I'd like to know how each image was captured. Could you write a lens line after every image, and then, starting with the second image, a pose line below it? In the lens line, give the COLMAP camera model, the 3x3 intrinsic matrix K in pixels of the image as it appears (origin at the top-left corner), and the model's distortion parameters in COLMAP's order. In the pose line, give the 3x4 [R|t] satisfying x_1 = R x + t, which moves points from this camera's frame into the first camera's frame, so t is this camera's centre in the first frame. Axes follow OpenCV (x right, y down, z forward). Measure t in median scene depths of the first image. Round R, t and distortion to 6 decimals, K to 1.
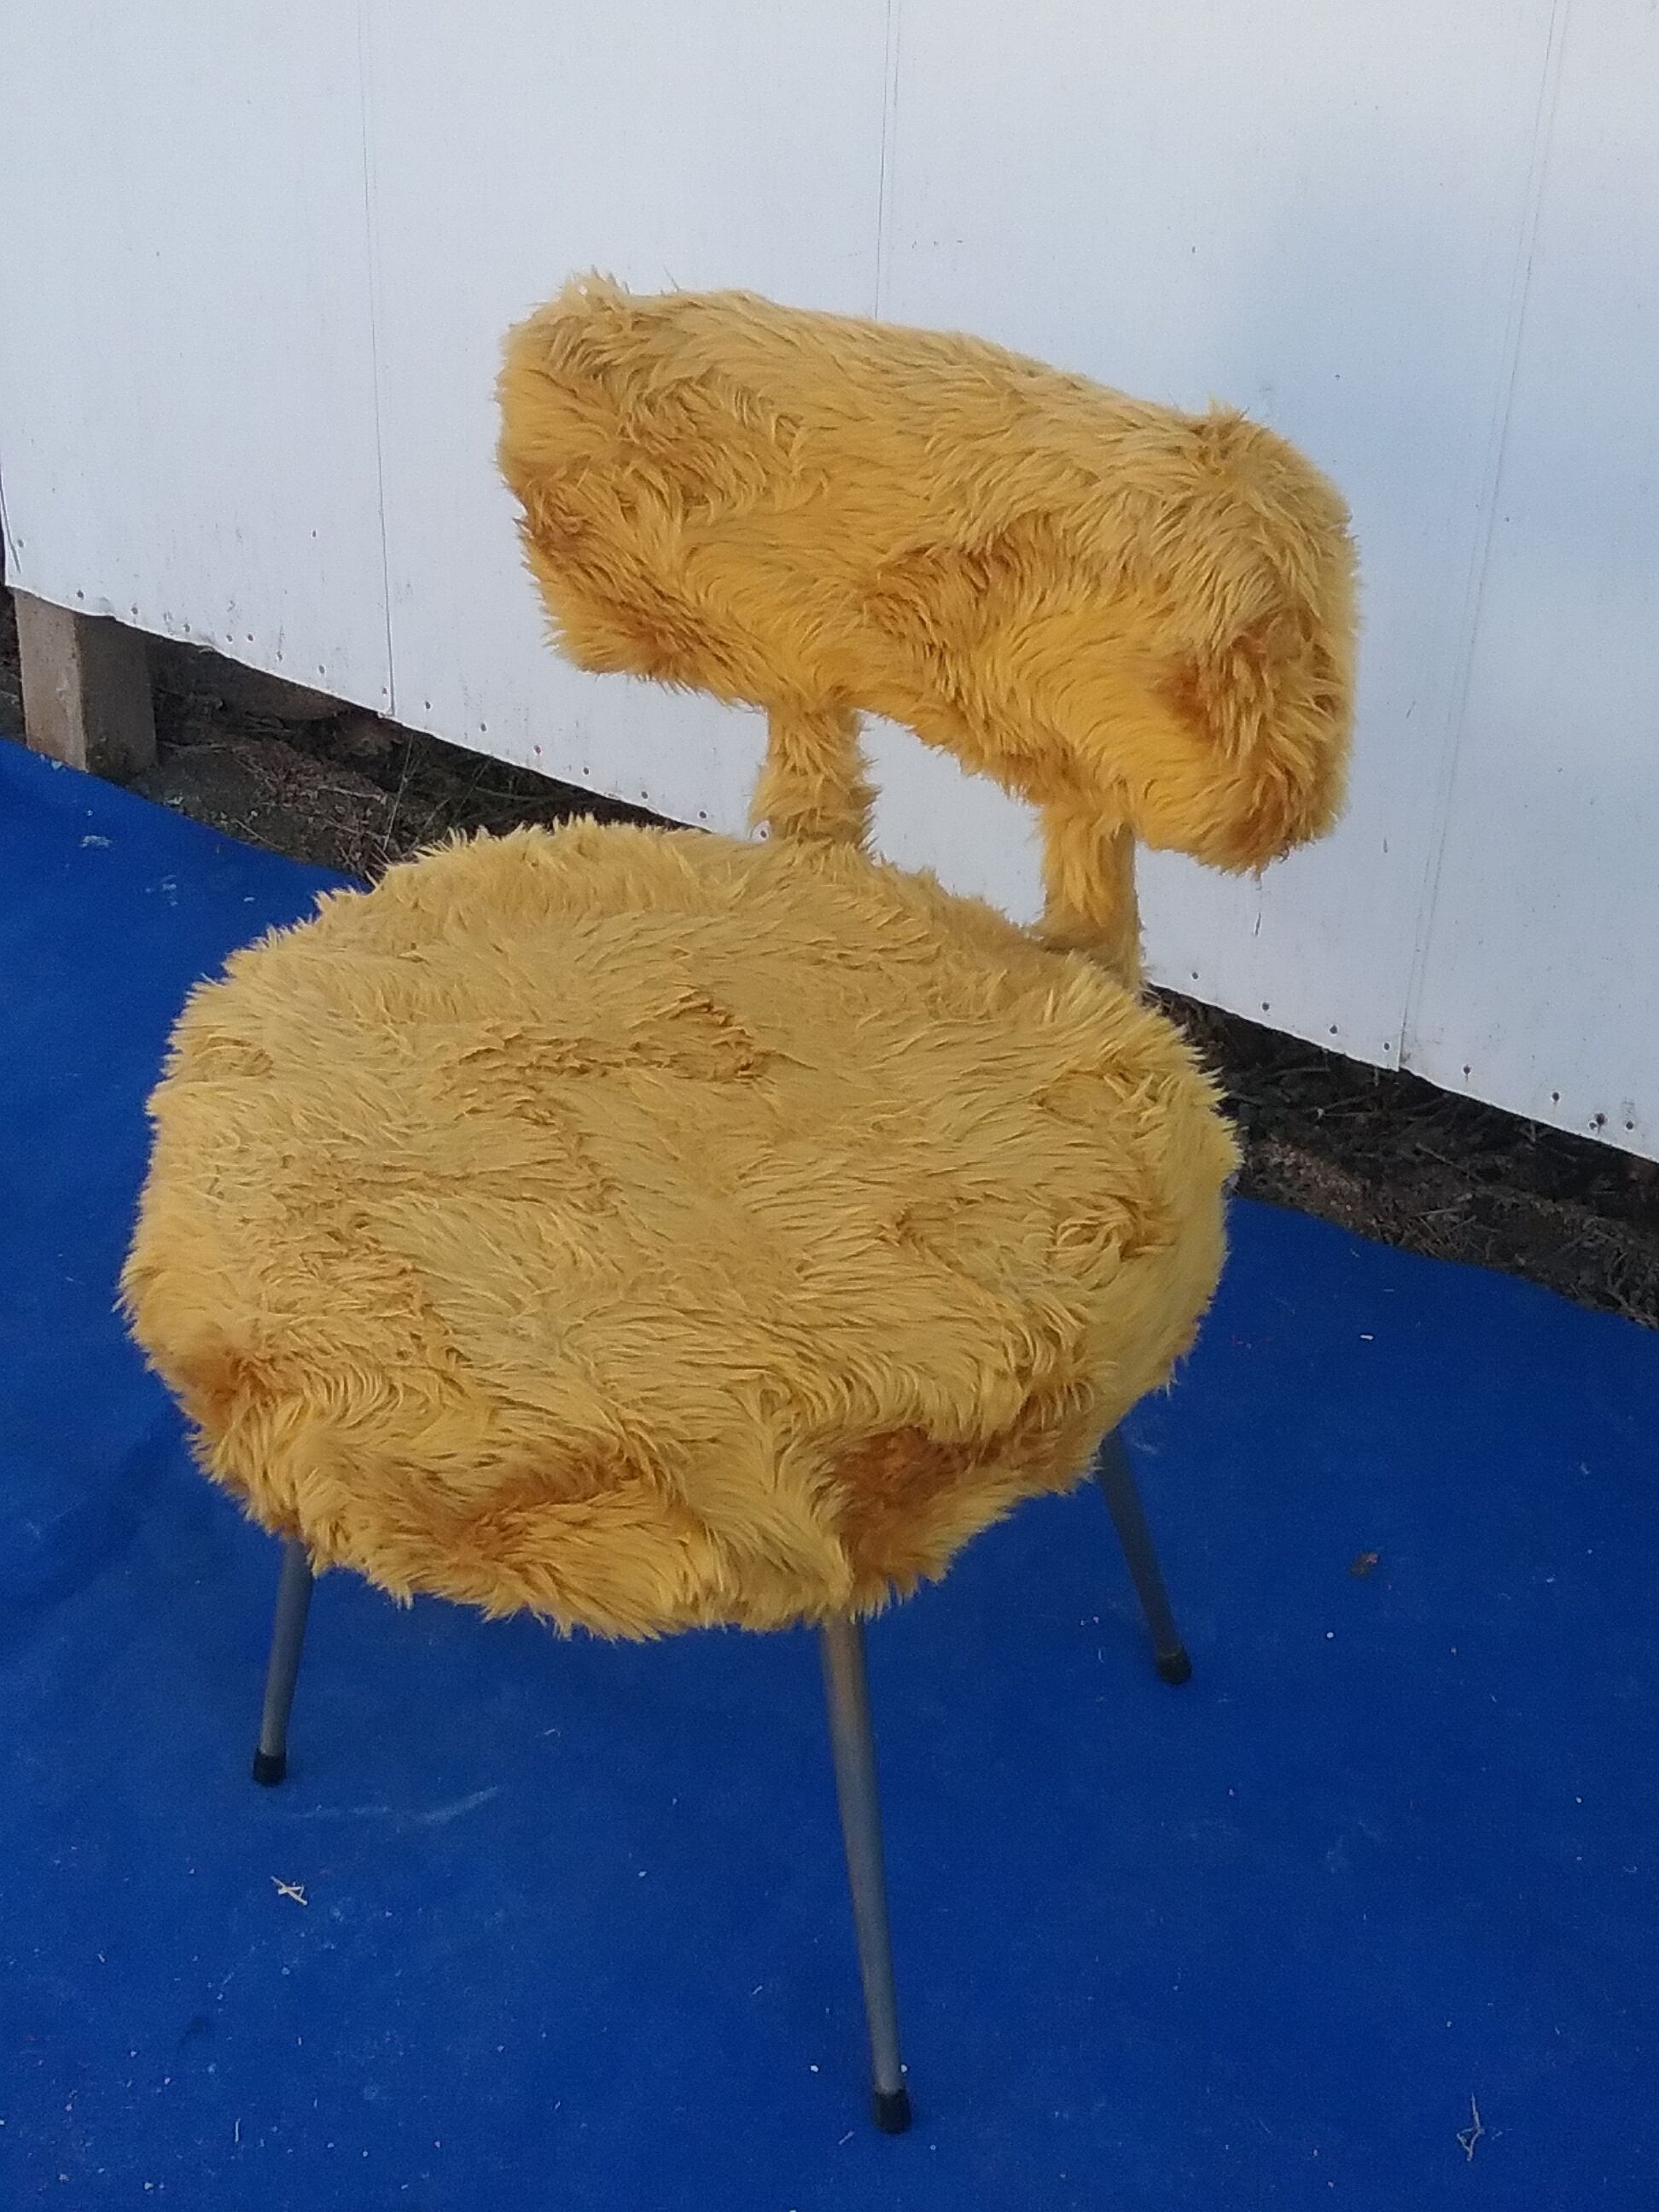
lens RADIAL K [[3269.8, 0, 881.8], [0, 3269.8, 1110.1], [0, 0, 1]] dist [0.133151, -0.396018]
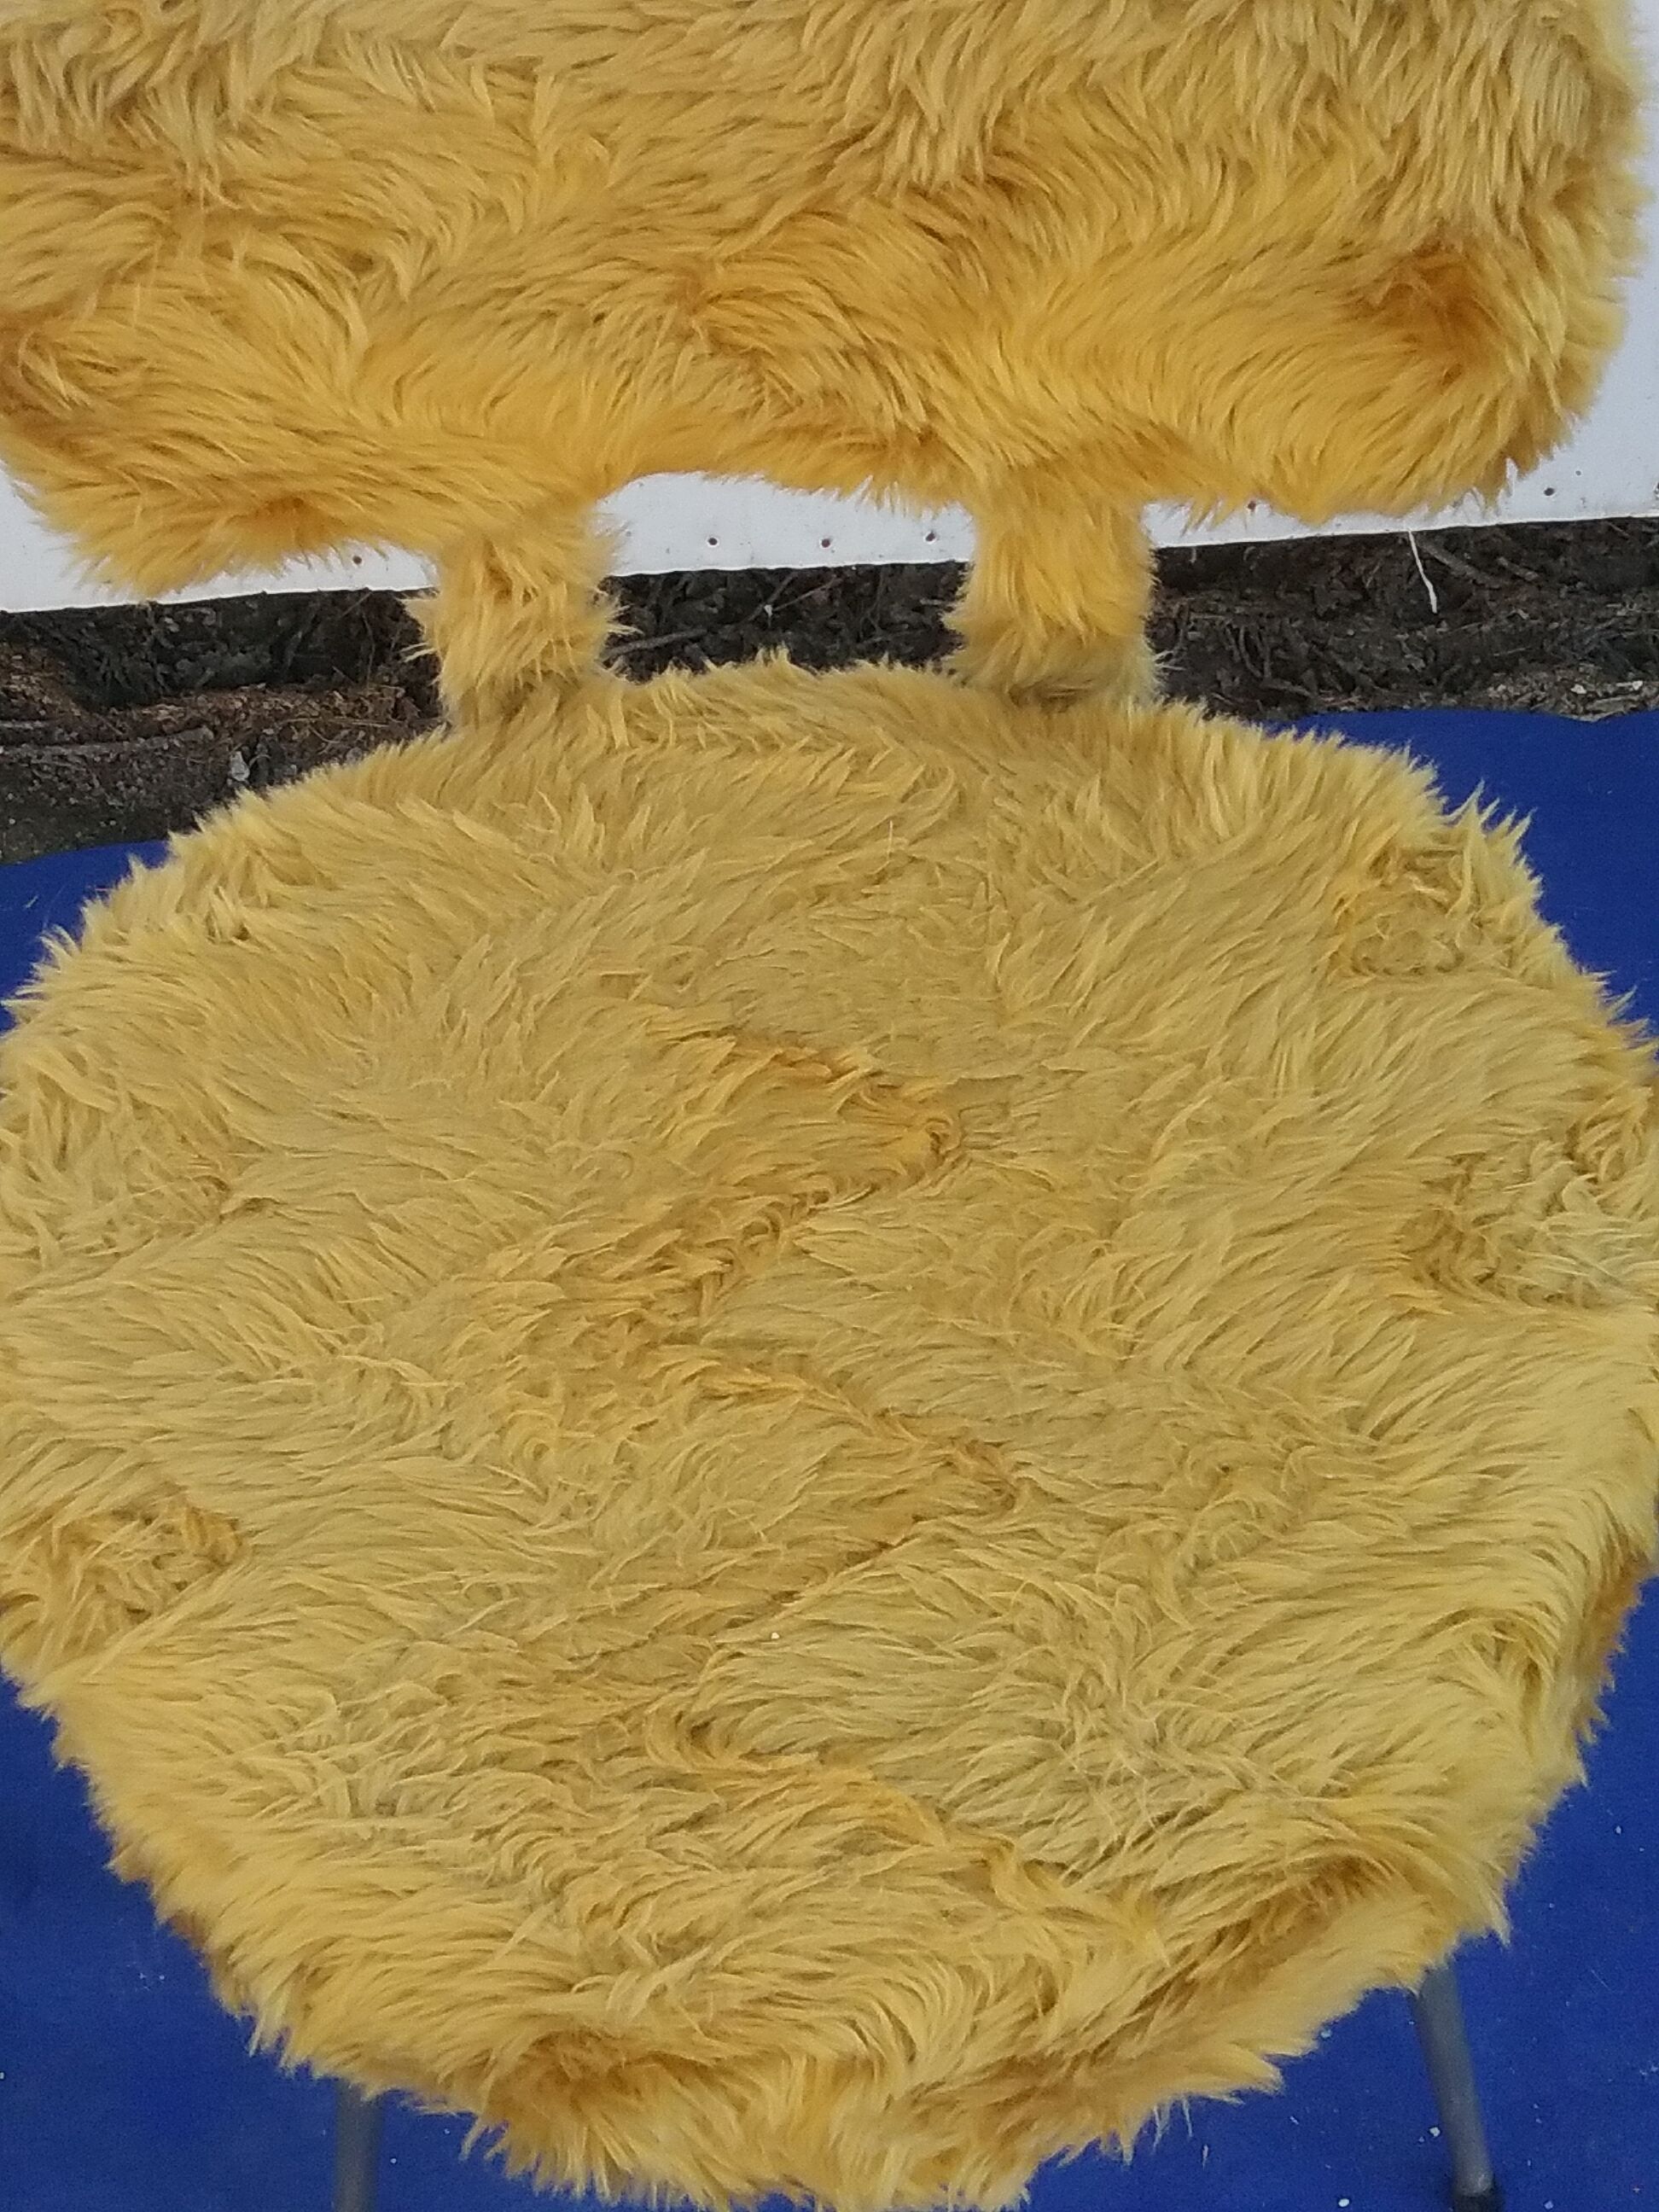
lens RADIAL K [[3269.8, 0, 881.8], [0, 3269.8, 1110.1], [0, 0, 1]] dist [0.133151, -0.396018]
pose [[0.790437, -0.486922, 0.371641, -0.268526], [0.364397, 0.861472, 0.353667, -0.231030], [-0.492367, -0.144126, 0.858372, 0.461069]]
